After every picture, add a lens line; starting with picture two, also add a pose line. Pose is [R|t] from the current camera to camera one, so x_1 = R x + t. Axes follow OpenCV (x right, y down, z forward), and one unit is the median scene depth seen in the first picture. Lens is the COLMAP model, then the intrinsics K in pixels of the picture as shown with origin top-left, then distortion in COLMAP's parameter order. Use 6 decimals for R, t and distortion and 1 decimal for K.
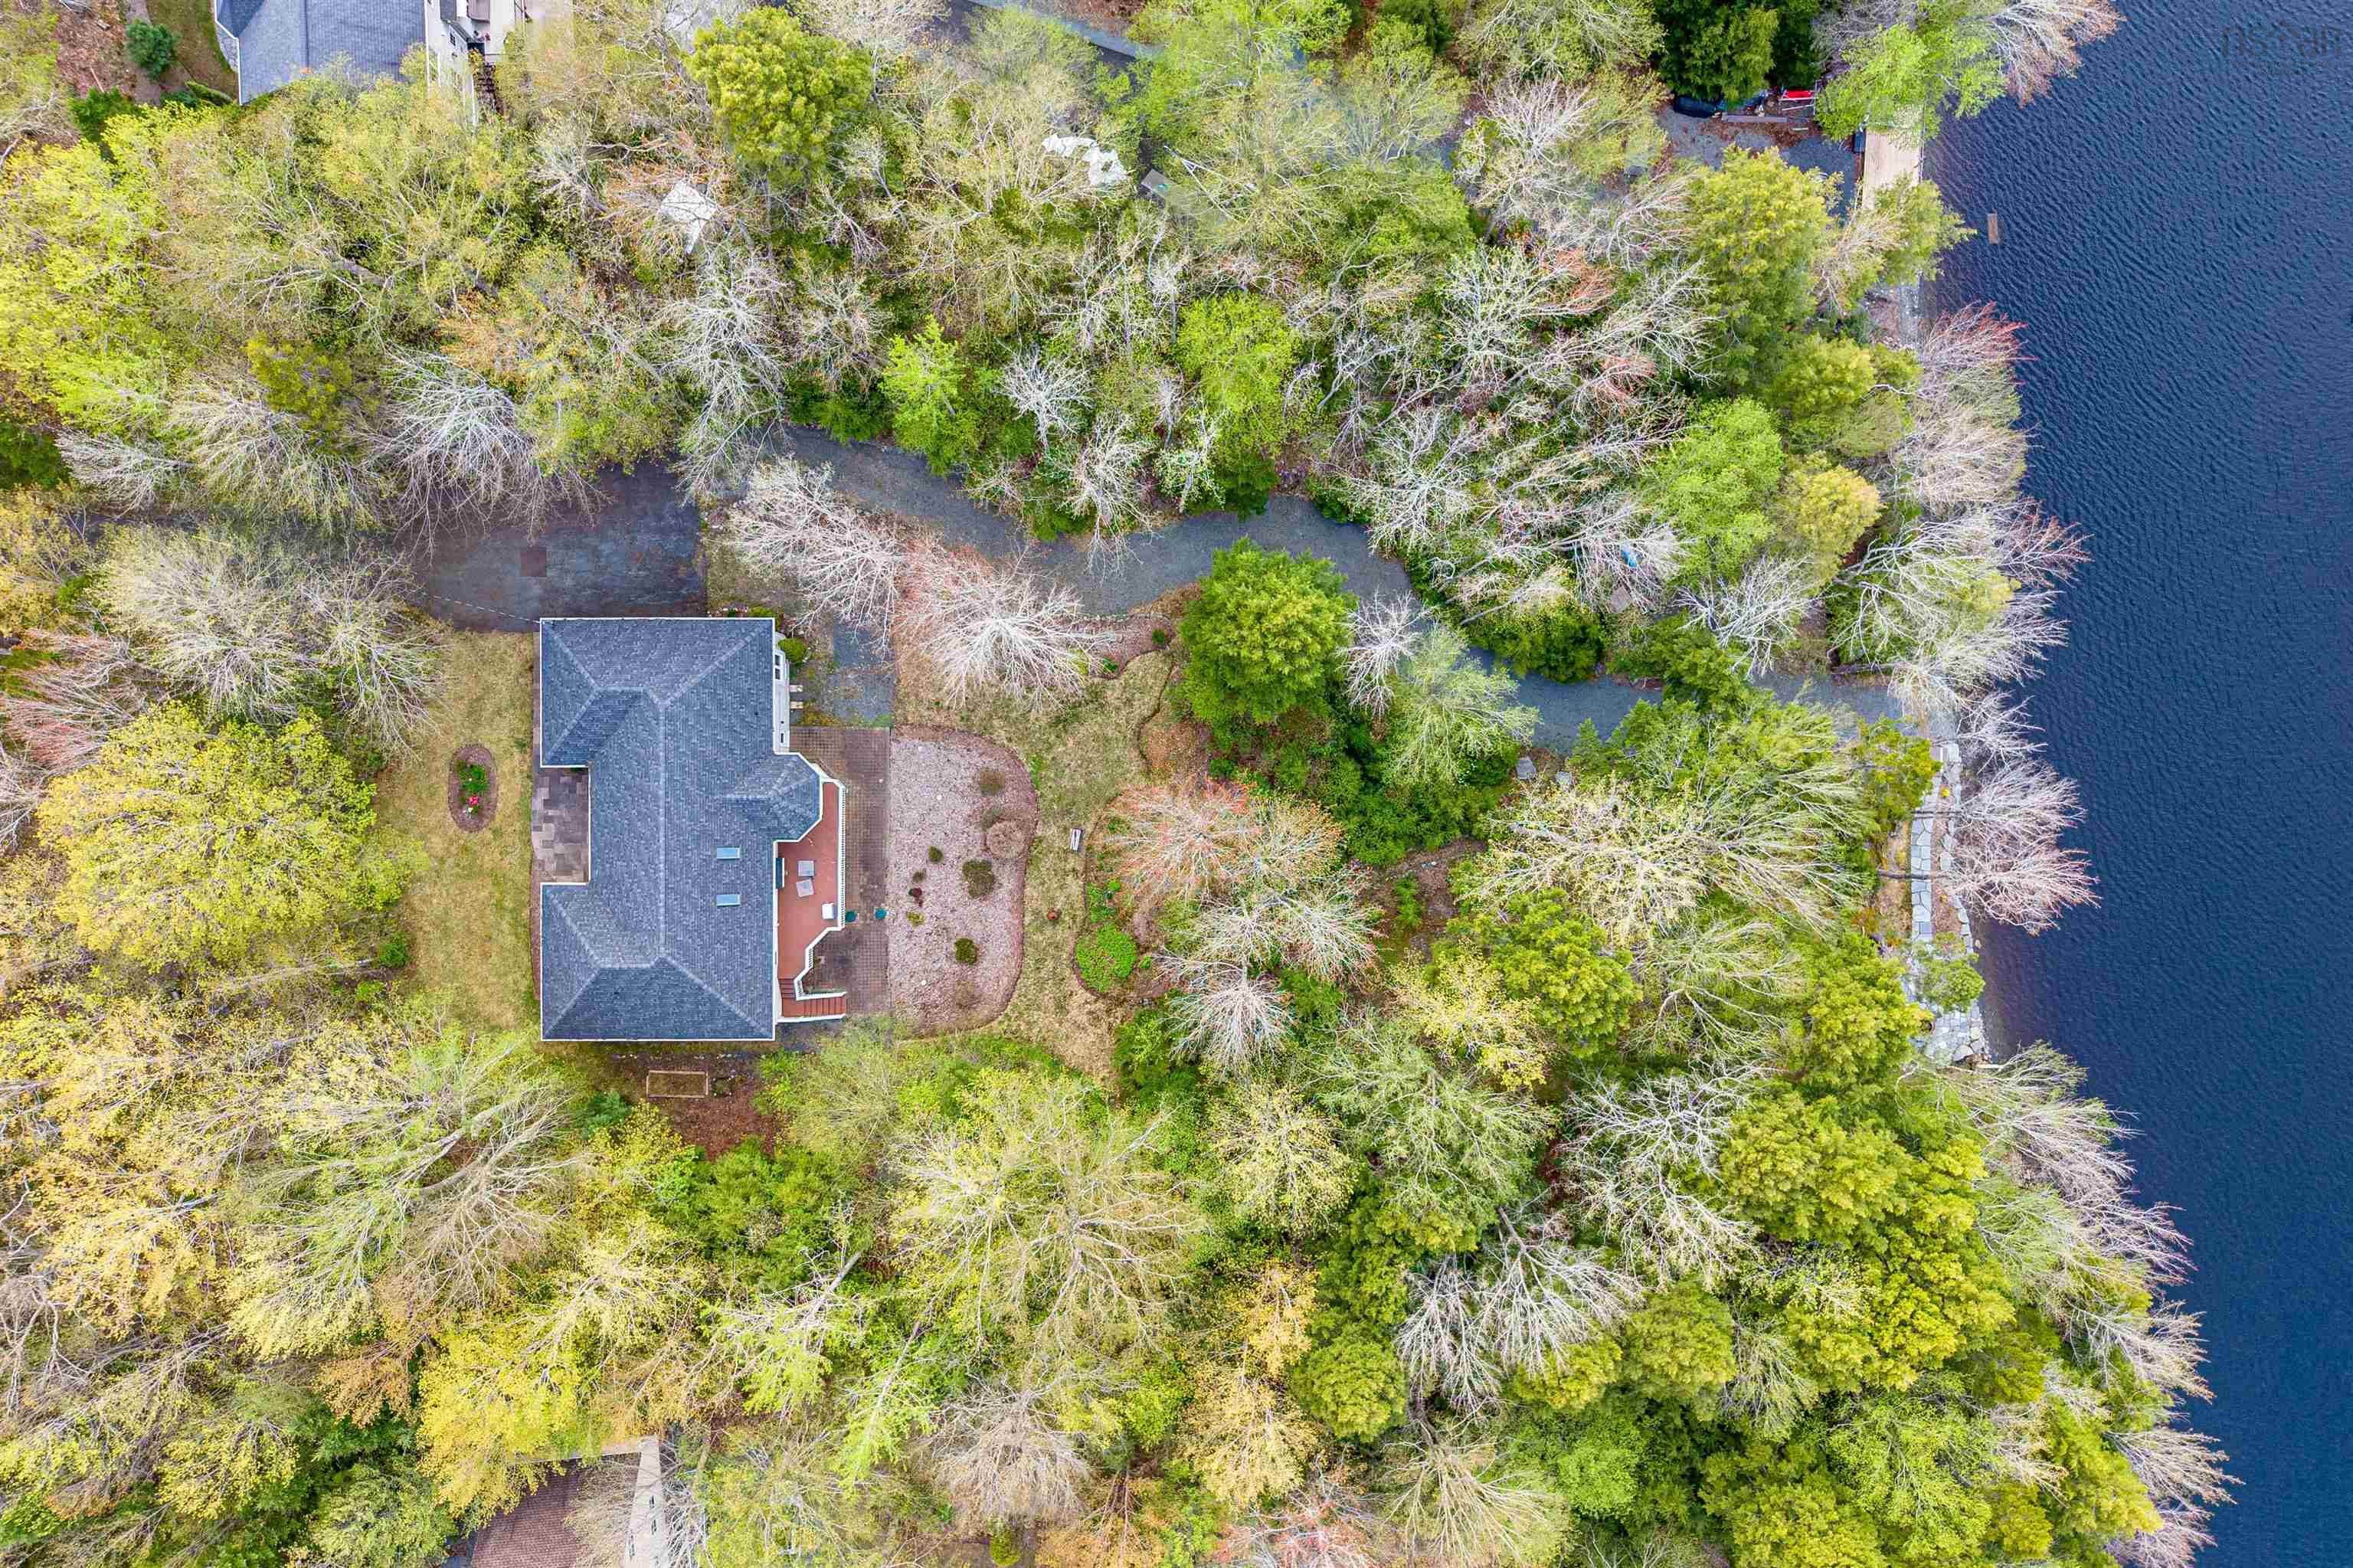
lens RADIAL K [[1565.3, 0, 1163.8], [0, 1565.3, 790.0], [0, 0, 1]] dist [0.019050, -0.018304]
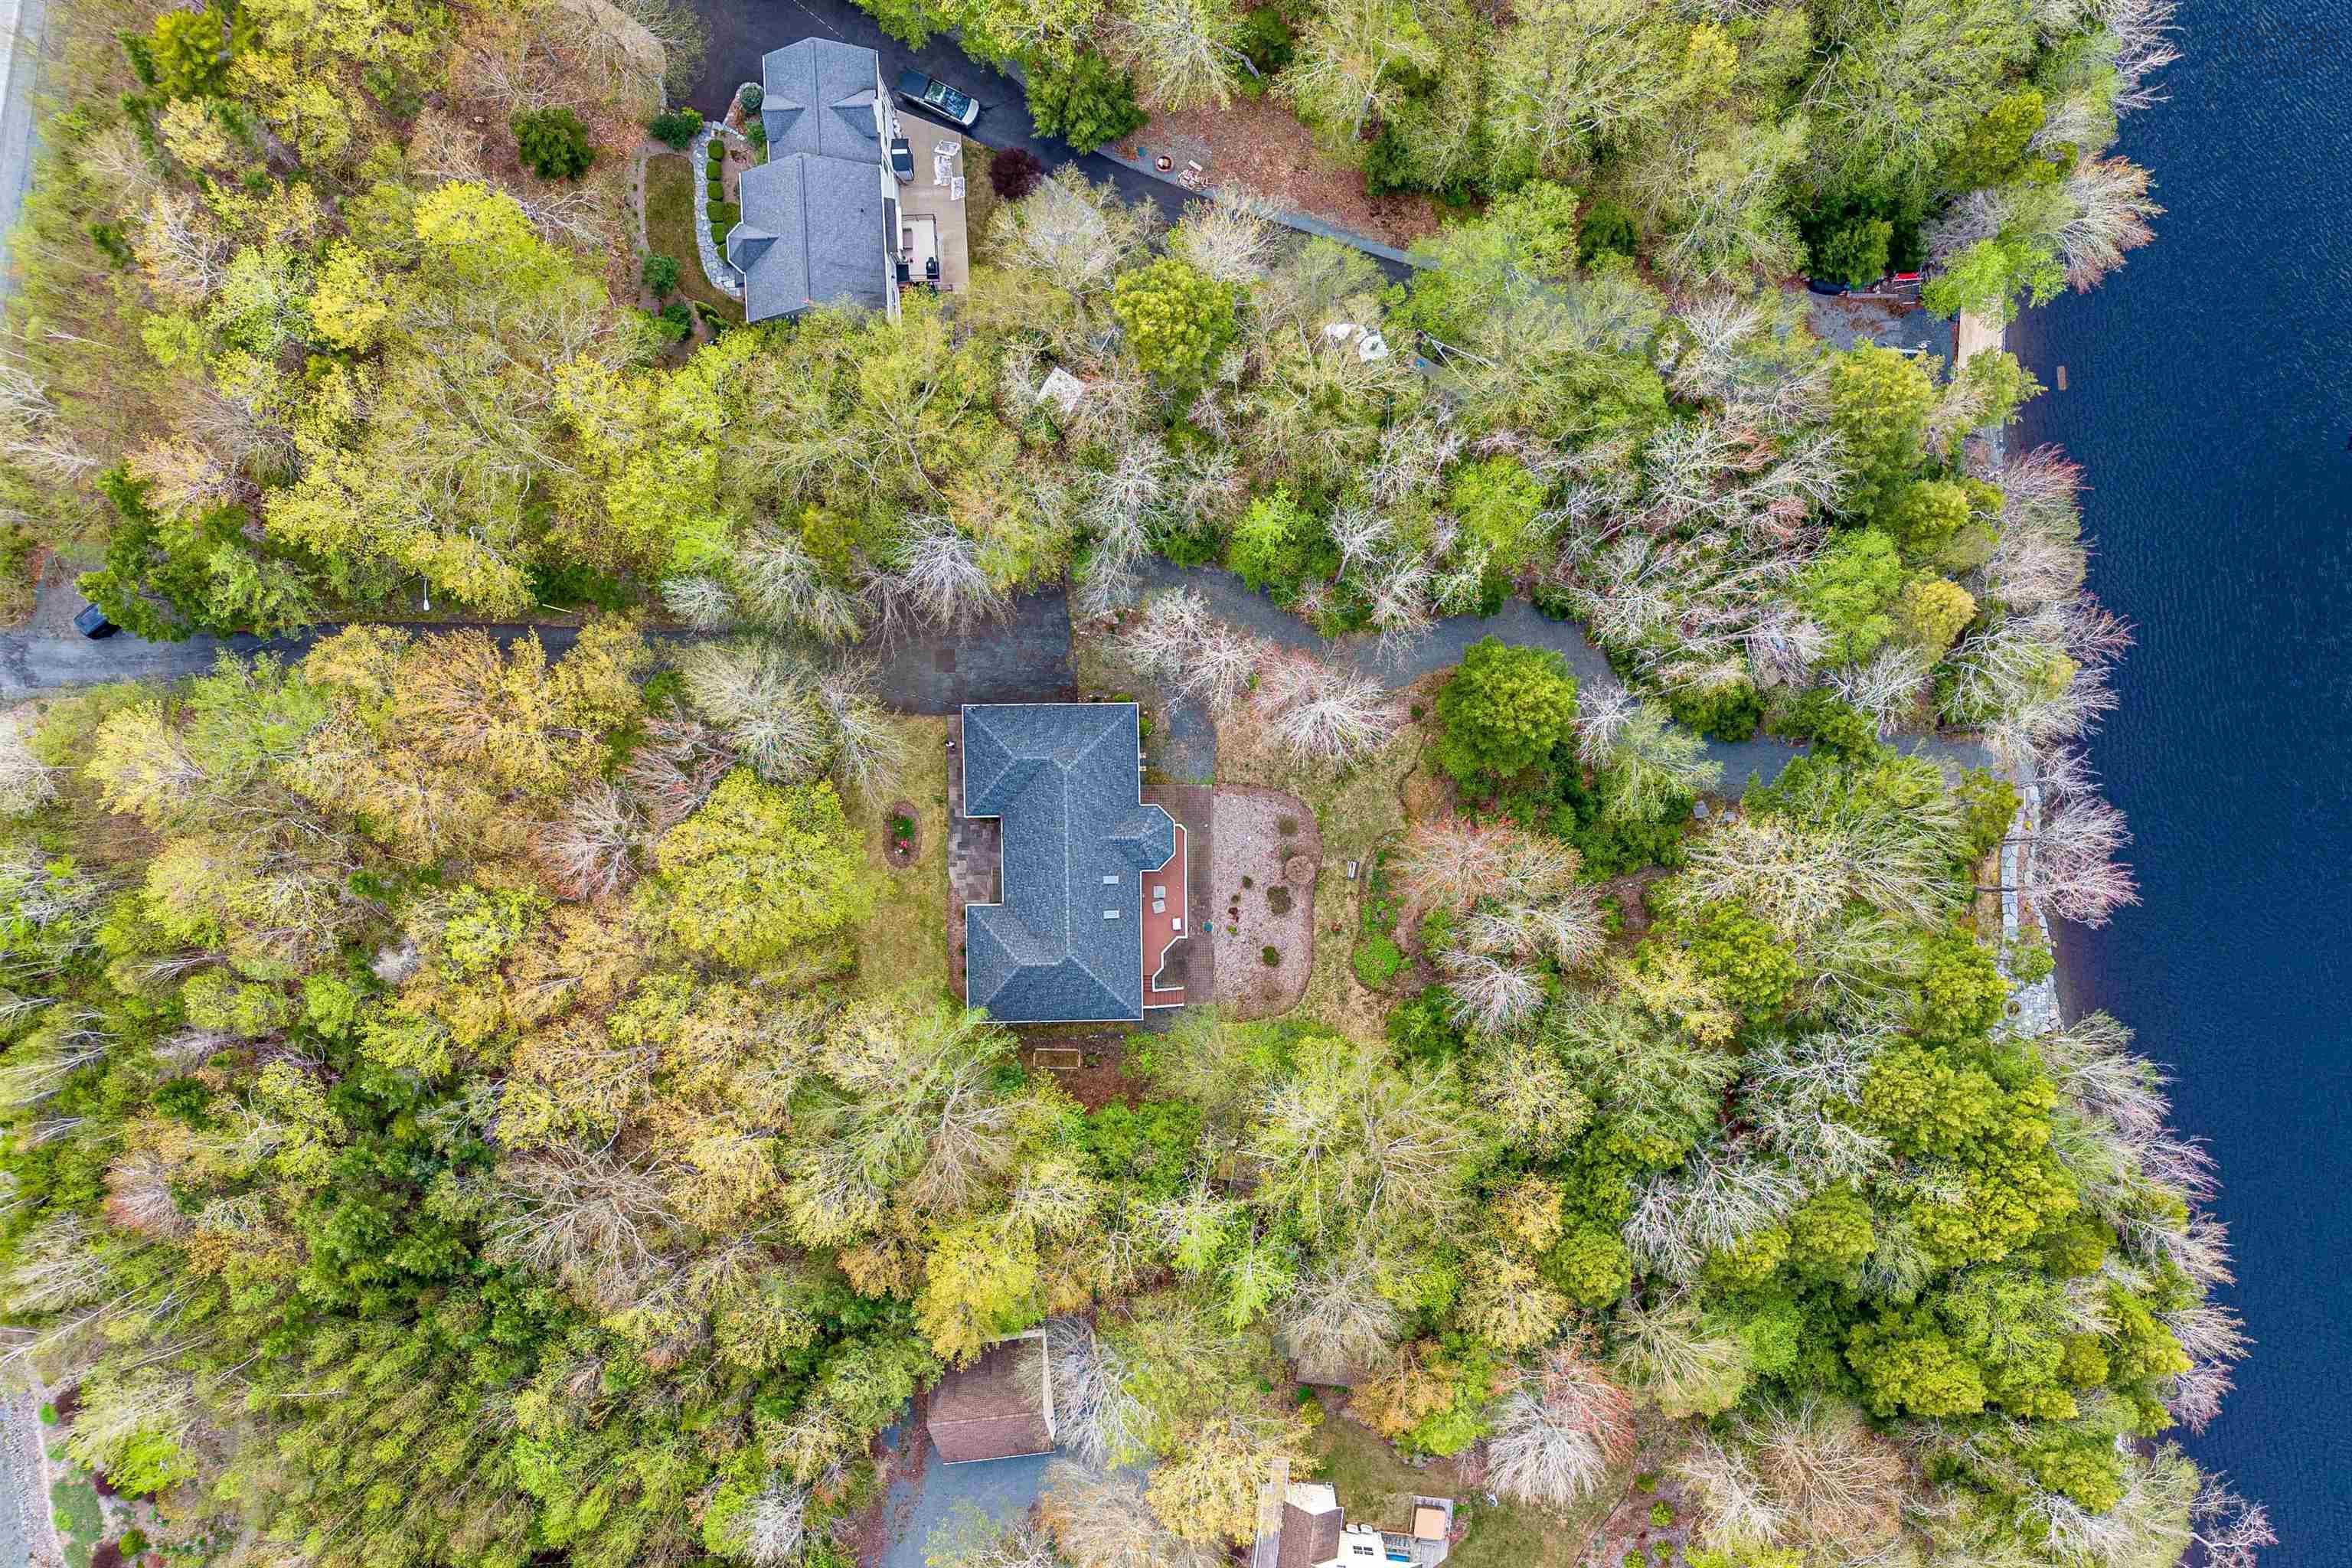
lens RADIAL K [[1775.9, 0, 1179.0], [0, 1775.9, 872.5], [0, 0, 1]] dist [0.015085, -0.008220]
pose [[0.999886, -0.012789, 0.007996, -0.237141], [0.012733, 0.999894, 0.007076, 0.025112], [-0.008086, -0.006973, 0.999943, -0.513493]]
